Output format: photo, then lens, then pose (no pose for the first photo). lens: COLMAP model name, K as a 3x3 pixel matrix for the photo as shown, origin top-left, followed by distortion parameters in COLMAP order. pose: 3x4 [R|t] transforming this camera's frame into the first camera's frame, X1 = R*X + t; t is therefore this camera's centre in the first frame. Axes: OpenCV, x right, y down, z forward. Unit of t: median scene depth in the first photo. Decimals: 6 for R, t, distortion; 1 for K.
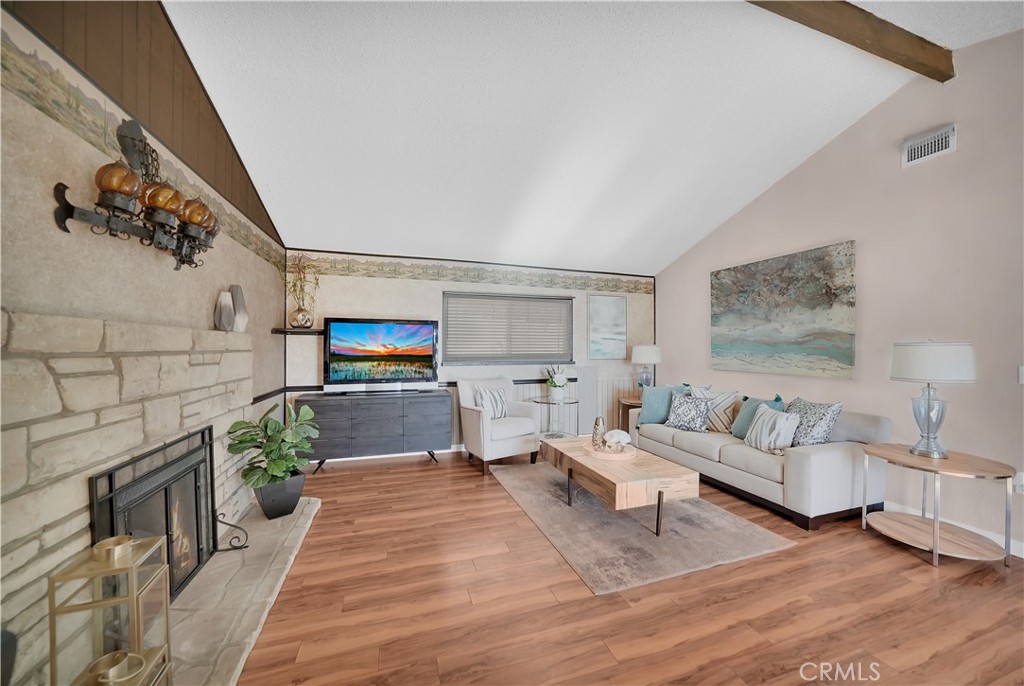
lens RADIAL K [[363.6, 0, 510.1], [0, 363.6, 355.1], [0, 0, 1]] dist [-0.017865, 0.000217]
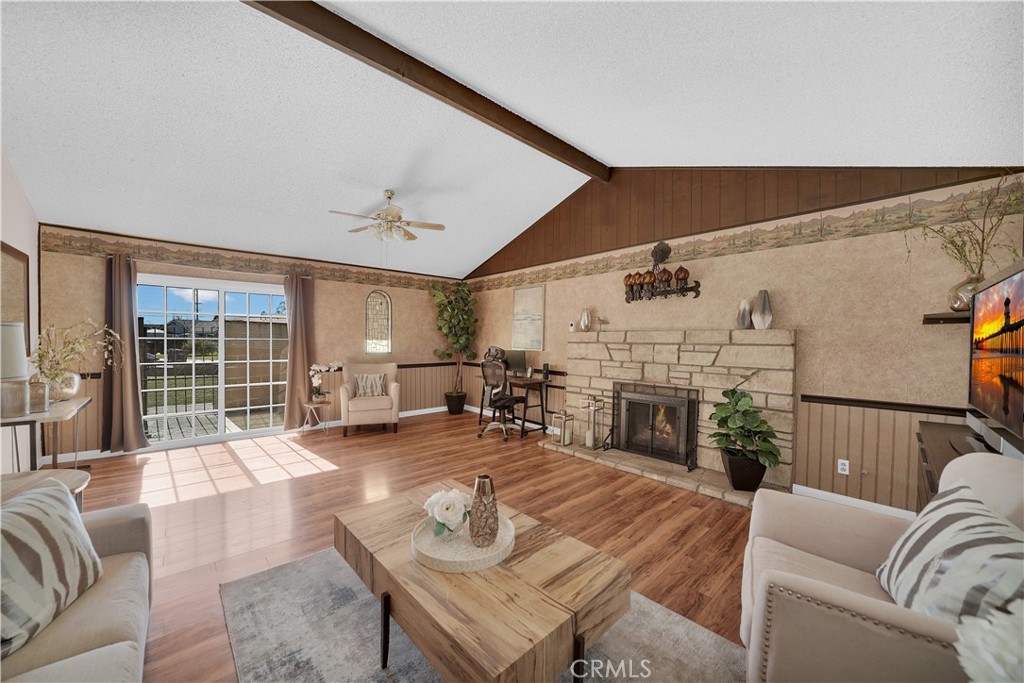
lens RADIAL K [[363.6, 0, 510.1], [0, 363.6, 353.6], [0, 0, 1]] dist [-0.017865, 0.000217]
pose [[-0.907214, 0.001818, -0.420665, 0.391550], [-0.022144, 0.998398, 0.052070, -0.020383], [0.420086, 0.056554, -0.905720, 1.341942]]
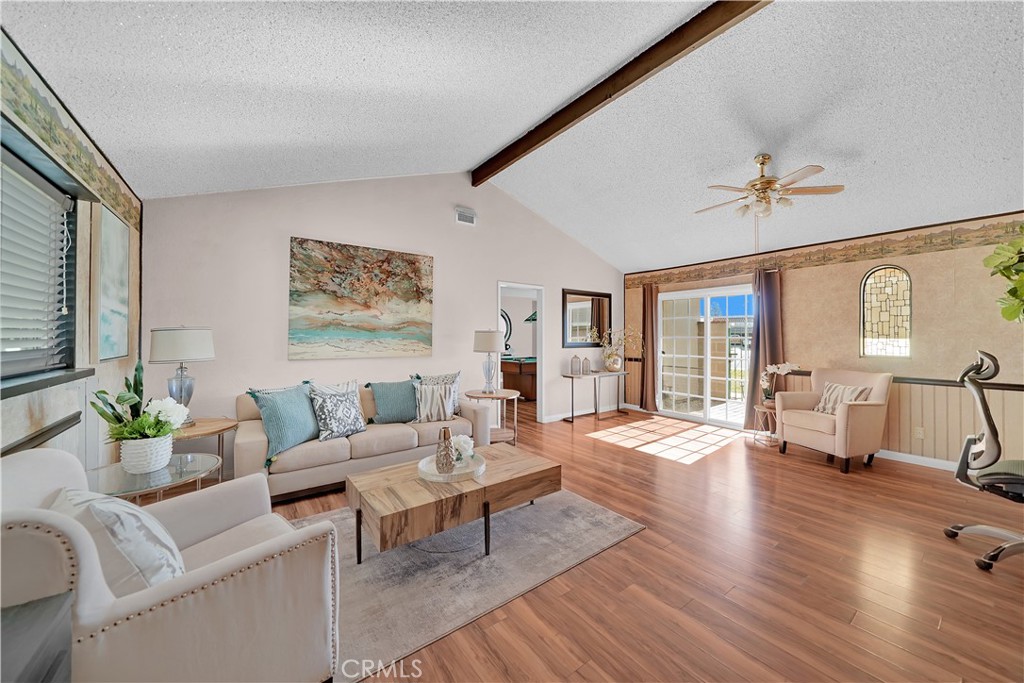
lens RADIAL K [[376.4, 0, 516.9], [0, 376.4, 336.4], [0, 0, 1]] dist [-0.022836, -0.000021]
pose [[-0.325764, -0.005862, 0.945433, -0.474973], [0.015250, 0.999818, 0.011453, -0.017939], [-0.945328, 0.018149, -0.325615, 1.022821]]
